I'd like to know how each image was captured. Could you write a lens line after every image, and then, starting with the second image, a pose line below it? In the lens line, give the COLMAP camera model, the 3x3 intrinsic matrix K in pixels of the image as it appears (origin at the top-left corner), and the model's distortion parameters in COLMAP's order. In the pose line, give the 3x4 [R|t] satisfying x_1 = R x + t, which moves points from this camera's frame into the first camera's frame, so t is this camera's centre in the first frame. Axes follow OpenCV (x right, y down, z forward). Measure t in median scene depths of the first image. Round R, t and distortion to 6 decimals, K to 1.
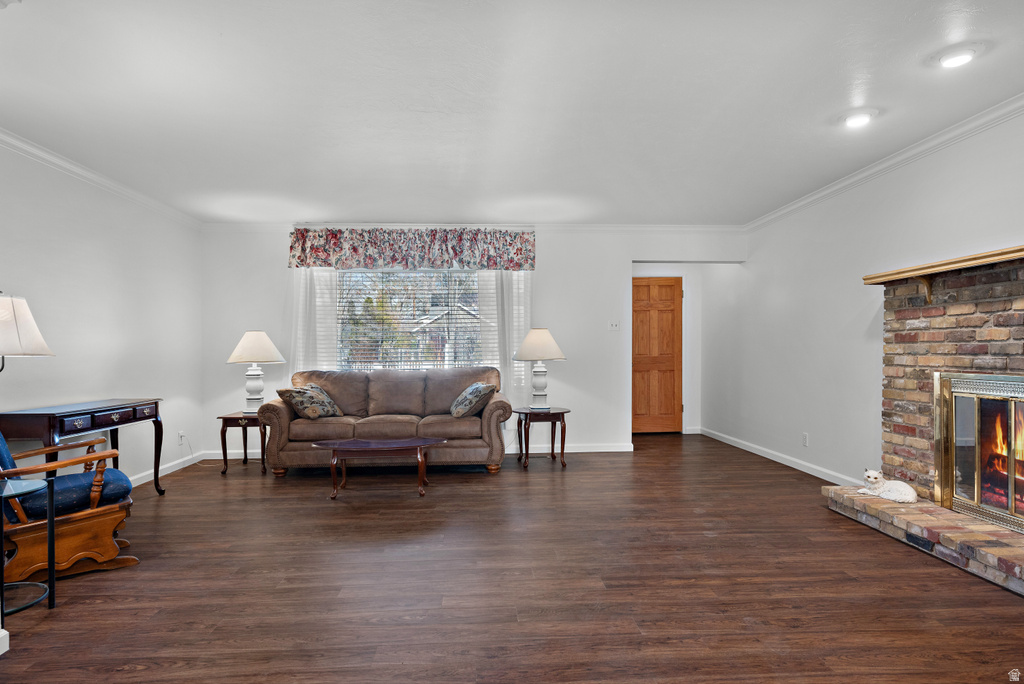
lens RADIAL K [[643.9, 0, 512.0], [0, 643.9, 342.0], [0, 0, 1]] dist [-0.031211, 0.000137]
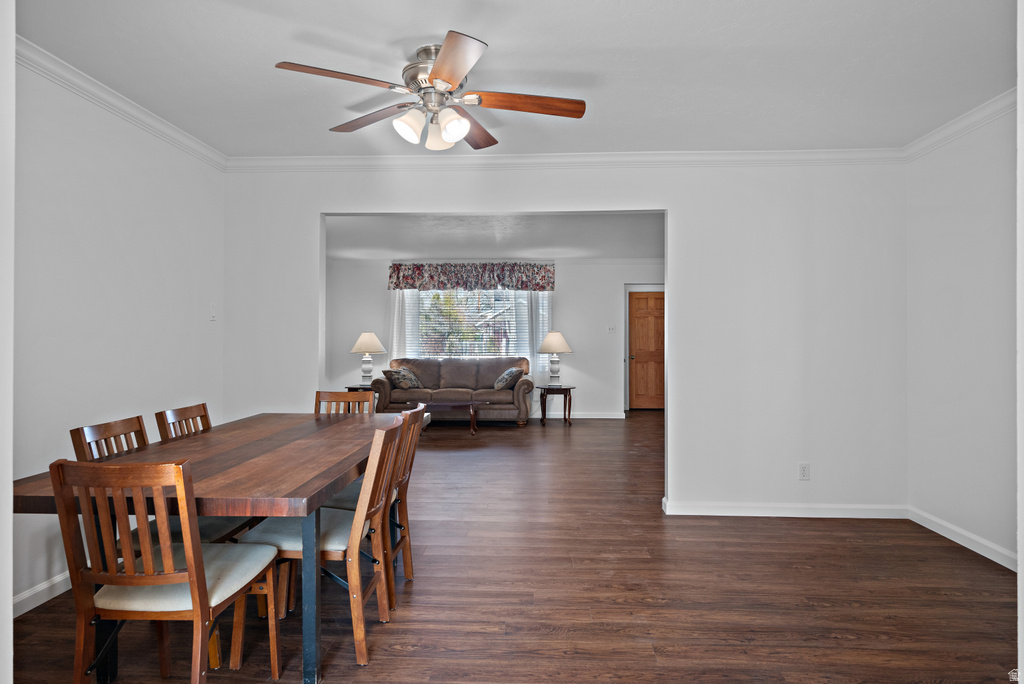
lens RADIAL K [[605.9, 0, 512.0], [0, 605.9, 342.0], [0, 0, 1]] dist [-0.000741, -0.000285]
pose [[0.995478, 0.010366, -0.094428, 0.075741], [-0.009366, 0.999895, 0.011028, -0.011735], [0.094532, -0.010094, 0.995471, -0.388042]]
